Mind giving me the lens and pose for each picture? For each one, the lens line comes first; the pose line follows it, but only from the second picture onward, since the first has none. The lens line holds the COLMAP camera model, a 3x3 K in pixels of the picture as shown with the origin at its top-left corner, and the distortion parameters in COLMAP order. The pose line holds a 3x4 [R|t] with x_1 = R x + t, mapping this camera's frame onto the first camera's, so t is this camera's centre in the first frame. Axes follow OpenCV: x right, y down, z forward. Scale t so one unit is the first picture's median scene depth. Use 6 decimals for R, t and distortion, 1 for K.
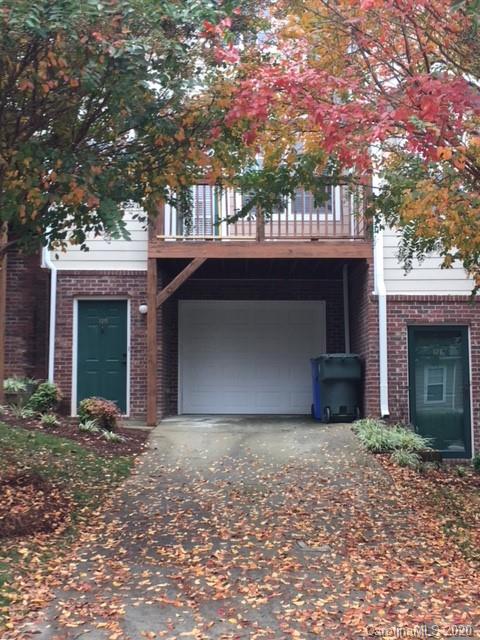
lens RADIAL K [[861.5, 0, 240.0], [0, 861.5, 320.0], [0, 0, 1]] dist [-0.019090, -0.007633]
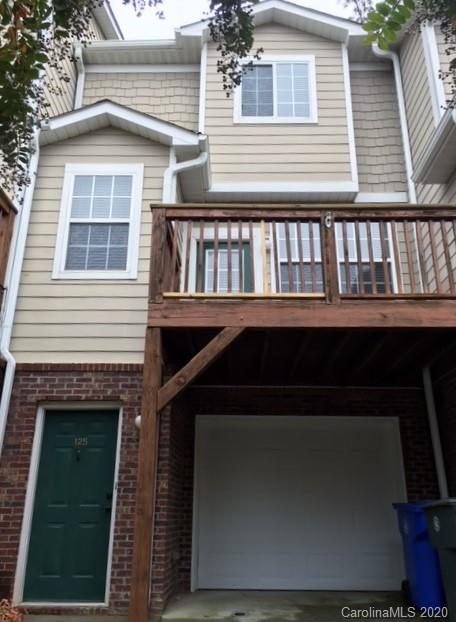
lens RADIAL K [[534.6, 0, 228.0], [0, 534.6, 311.0], [0, 0, 1]] dist [0.041761, -0.007625]
pose [[0.999961, 0.000524, -0.008816, -0.043016], [-0.002943, 0.960959, -0.276675, 0.018886], [0.008327, 0.276690, 0.960923, 0.583962]]
